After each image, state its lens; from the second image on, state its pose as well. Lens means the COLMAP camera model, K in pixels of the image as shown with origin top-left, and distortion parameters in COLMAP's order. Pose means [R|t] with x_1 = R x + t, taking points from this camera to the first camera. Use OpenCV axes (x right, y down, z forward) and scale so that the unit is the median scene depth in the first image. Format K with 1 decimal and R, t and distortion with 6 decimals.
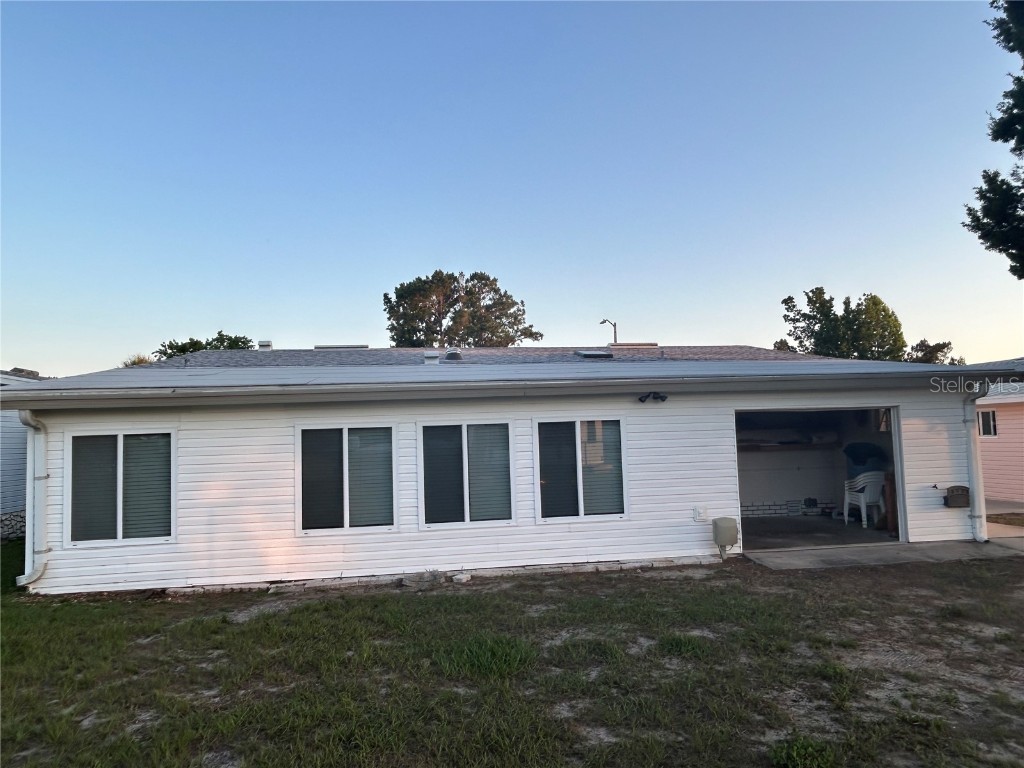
lens RADIAL K [[664.3, 0, 512.0], [0, 664.3, 384.0], [0, 0, 1]] dist [-0.002501, -0.000249]
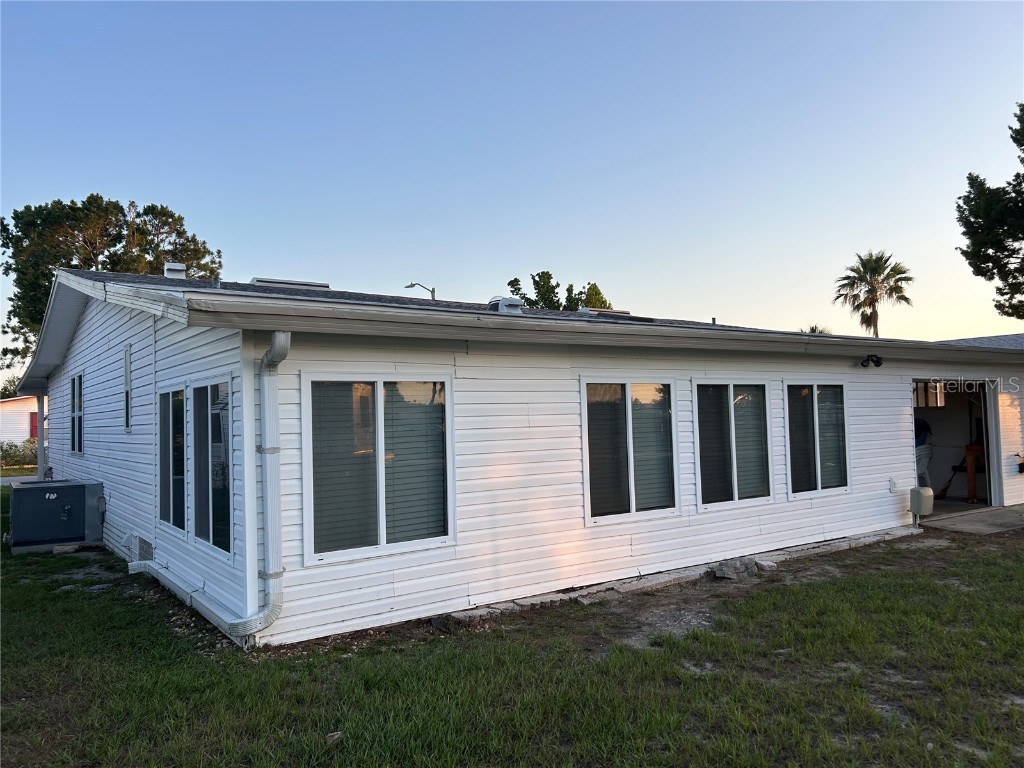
lens RADIAL K [[771.4, 0, 520.5], [0, 771.4, 387.3], [0, 0, 1]] dist [0.069952, -0.089139]
pose [[0.884304, 0.028191, 0.466060, -0.697571], [-0.039183, 0.999135, 0.013911, 0.056646], [-0.465265, -0.030564, 0.884644, 0.239631]]
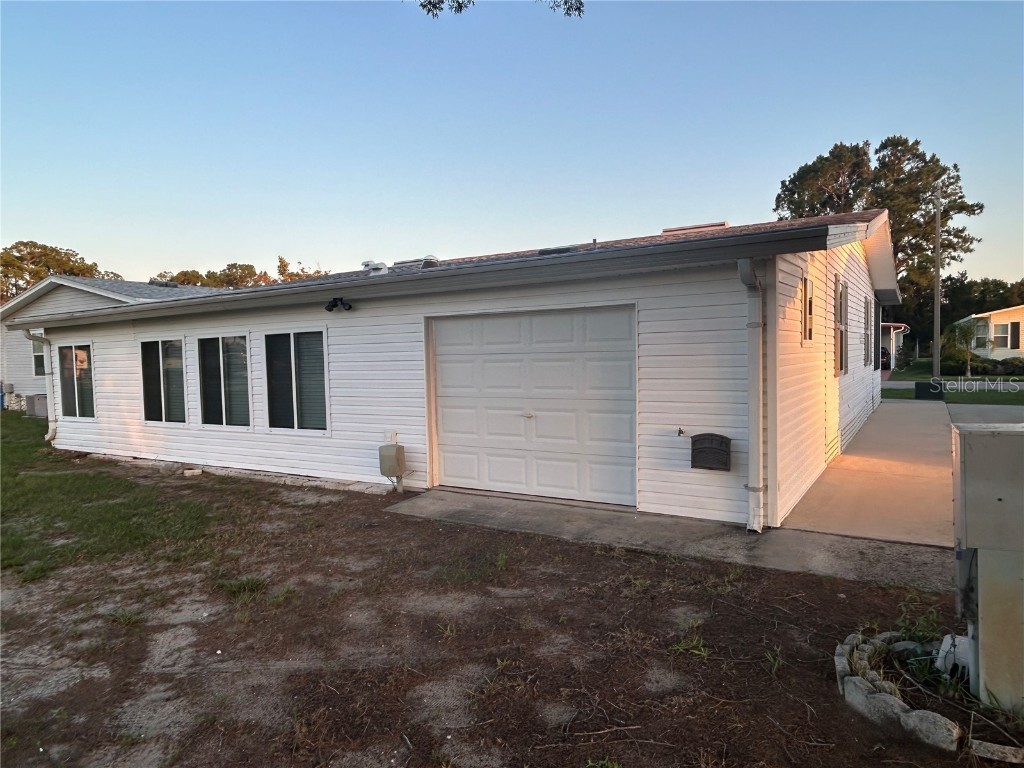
lens RADIAL K [[664.3, 0, 512.0], [0, 664.3, 384.0], [0, 0, 1]] dist [-0.002501, -0.000249]
pose [[0.769096, 0.041327, -0.637796, 0.912113], [0.051666, 0.990621, 0.126491, 0.022321], [0.637042, -0.130237, 0.759747, 0.429463]]
